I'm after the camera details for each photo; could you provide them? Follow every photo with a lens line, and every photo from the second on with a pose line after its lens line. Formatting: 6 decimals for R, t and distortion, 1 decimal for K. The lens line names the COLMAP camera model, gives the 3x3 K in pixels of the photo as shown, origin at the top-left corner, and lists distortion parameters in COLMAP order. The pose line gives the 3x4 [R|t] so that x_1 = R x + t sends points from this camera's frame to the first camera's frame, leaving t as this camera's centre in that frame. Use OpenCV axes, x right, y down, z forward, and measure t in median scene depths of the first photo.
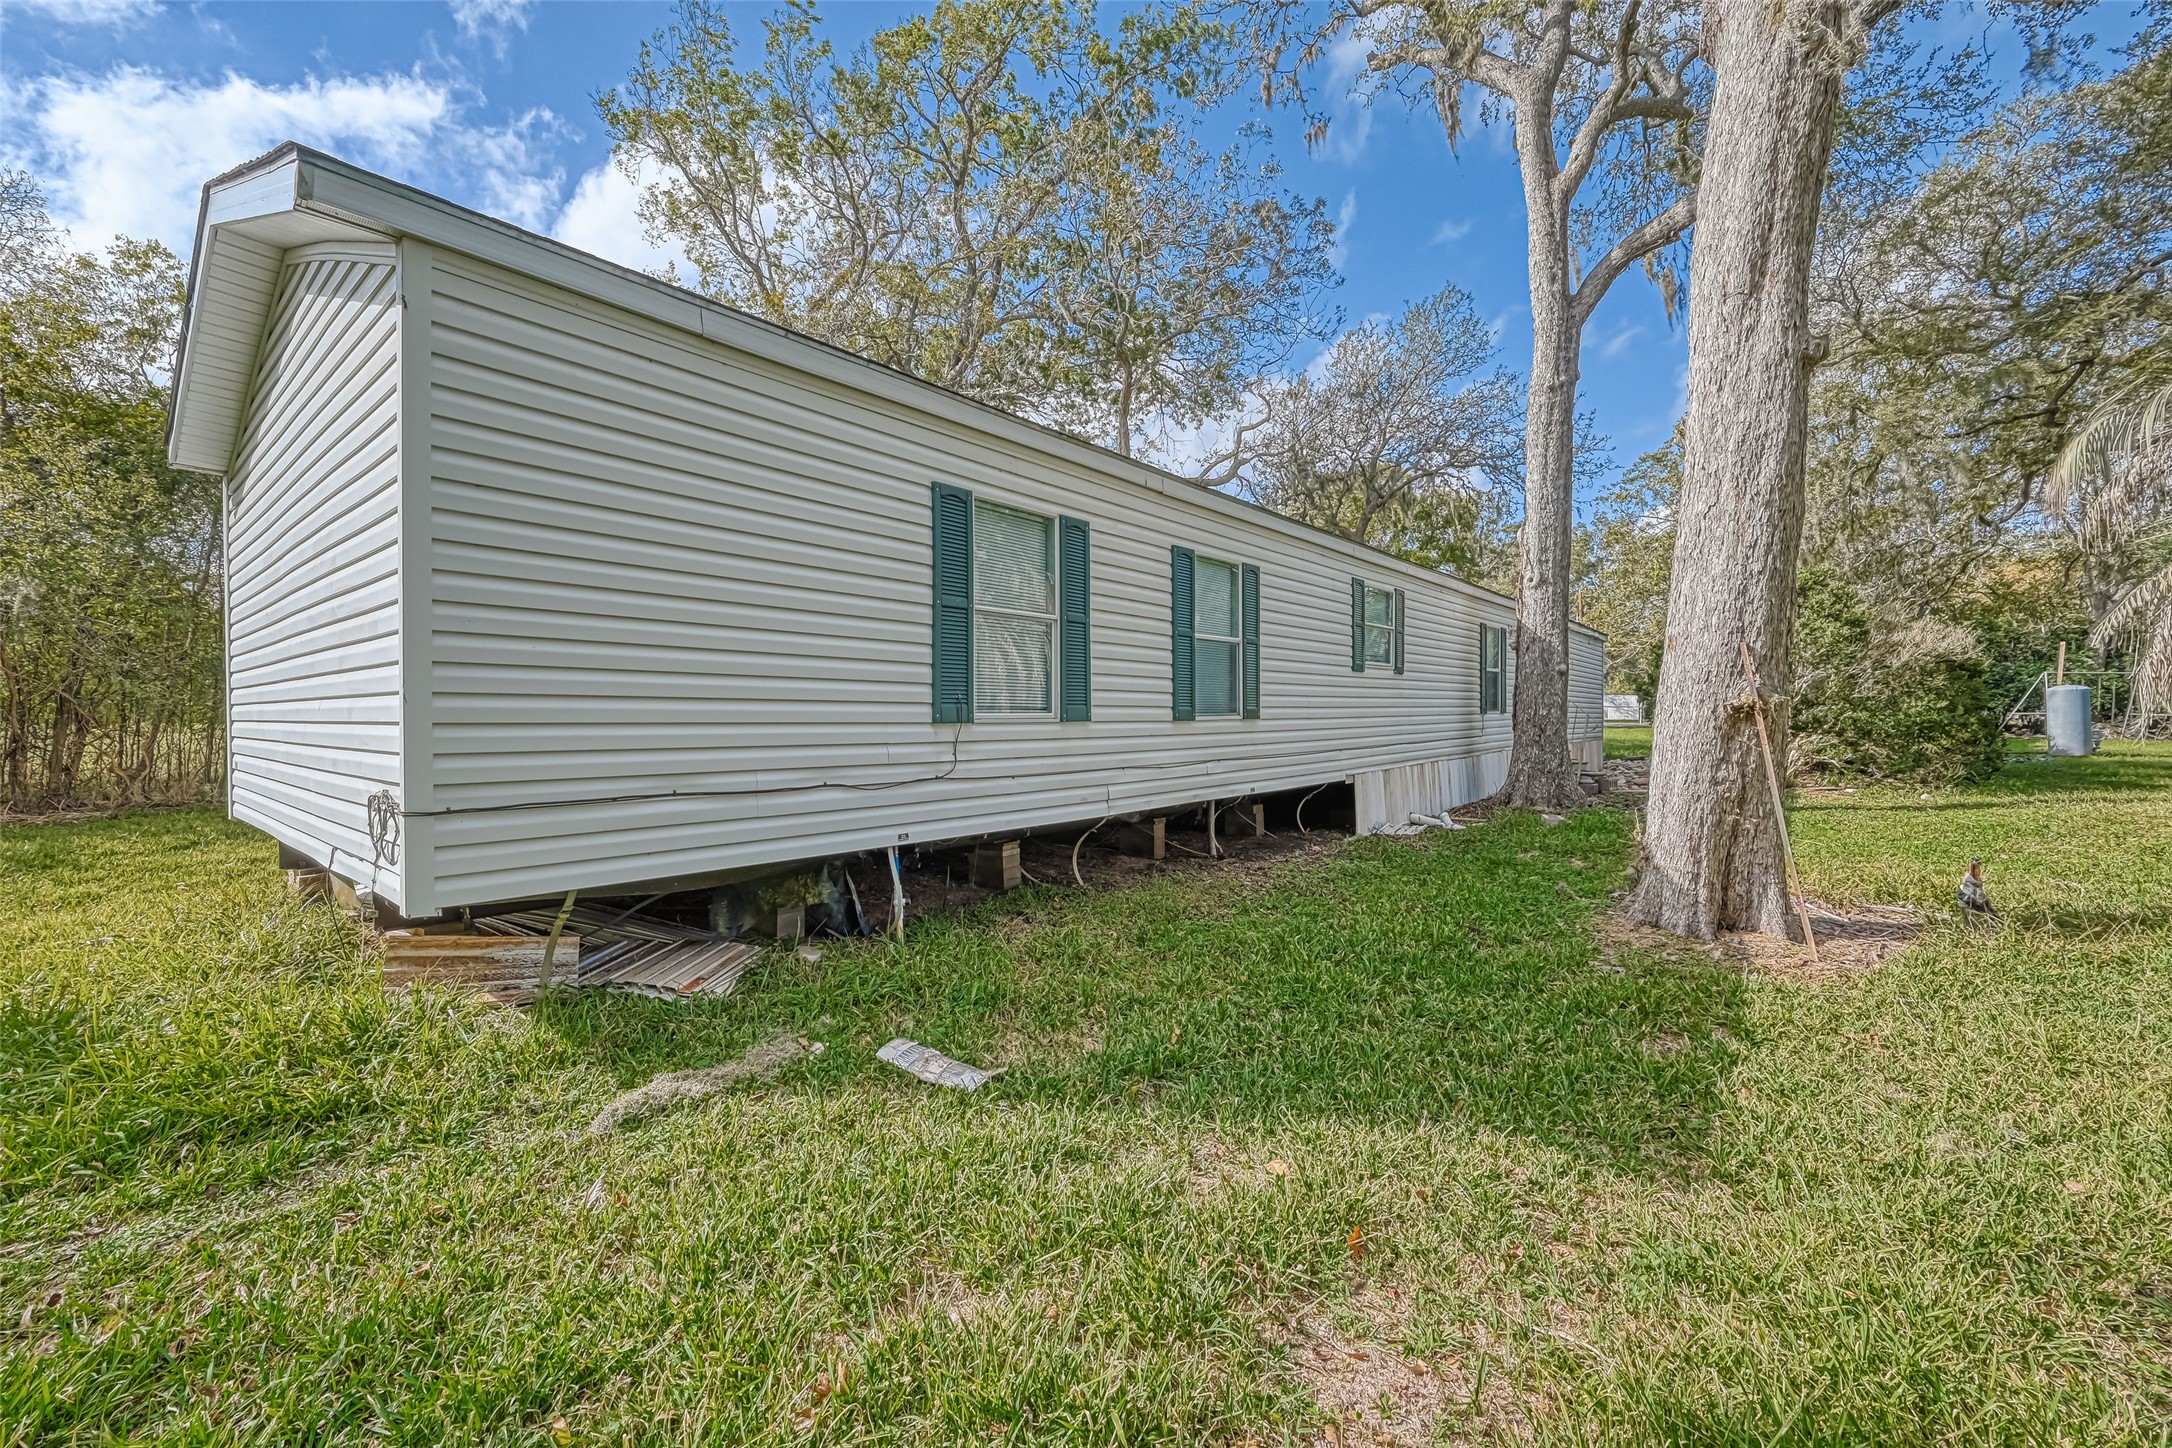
lens RADIAL K [[855.0, 0, 1087.6], [0, 855.0, 723.6], [0, 0, 1]] dist [0.000114, 0.000100]
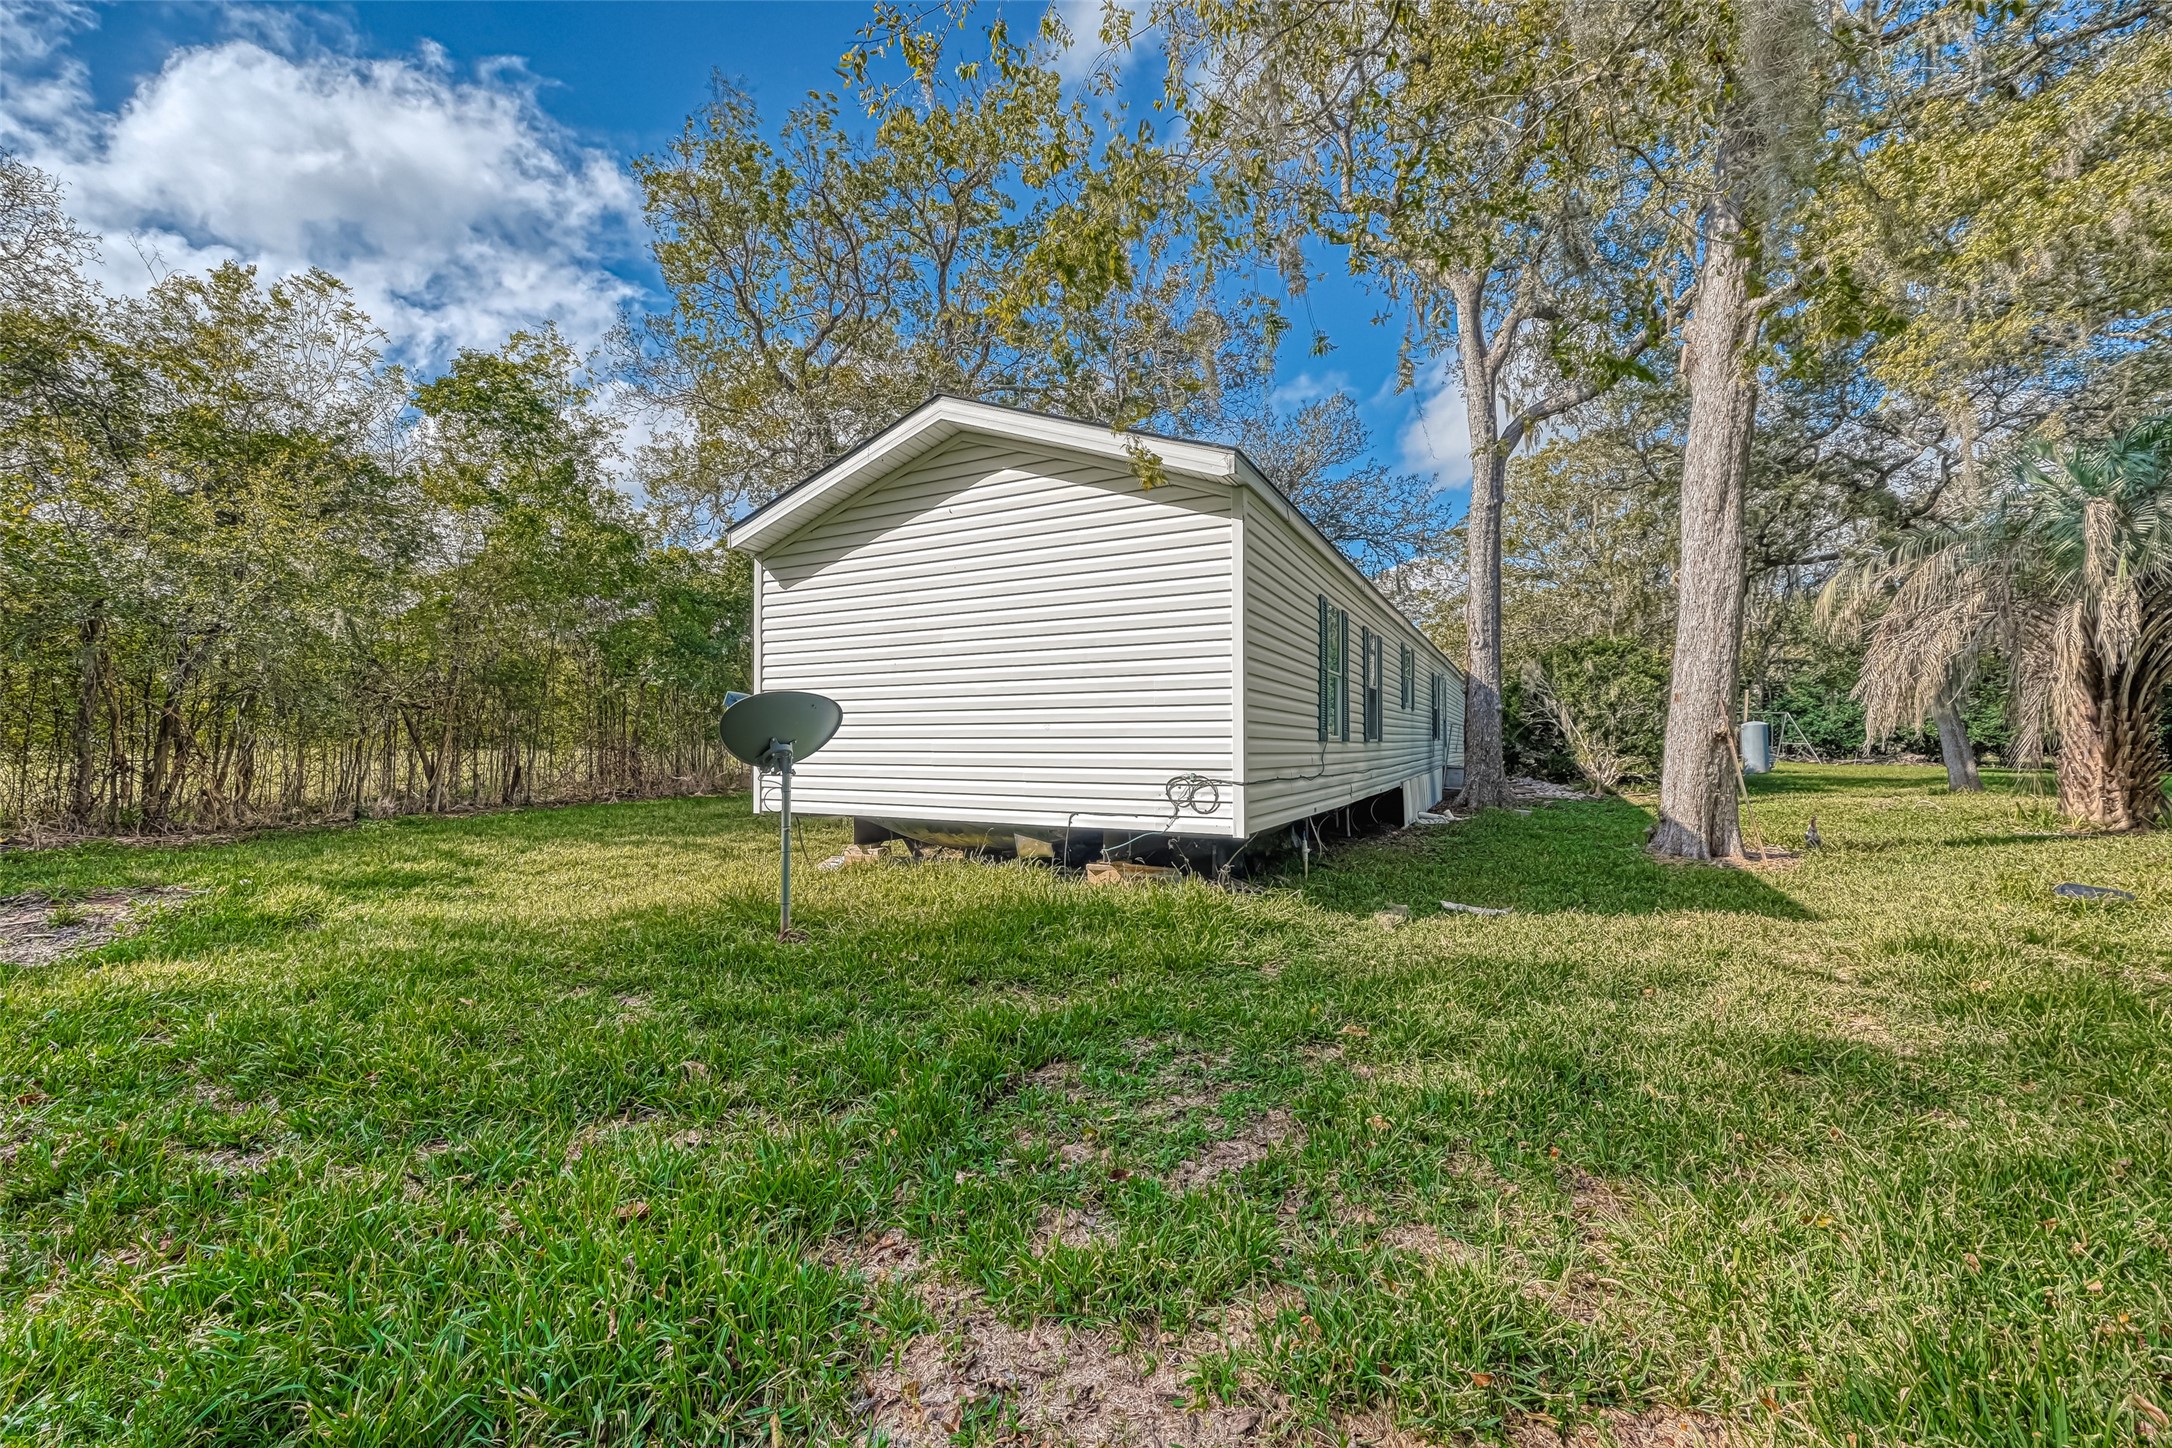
lens RADIAL K [[855.0, 0, 1080.1], [0, 855.0, 727.7], [0, 0, 1]] dist [0.000114, 0.000100]
pose [[0.976043, 0.005831, 0.217502, -0.930267], [0.000606, 0.999564, -0.029515, 0.020099], [-0.217579, 0.028940, 0.975614, -0.470082]]
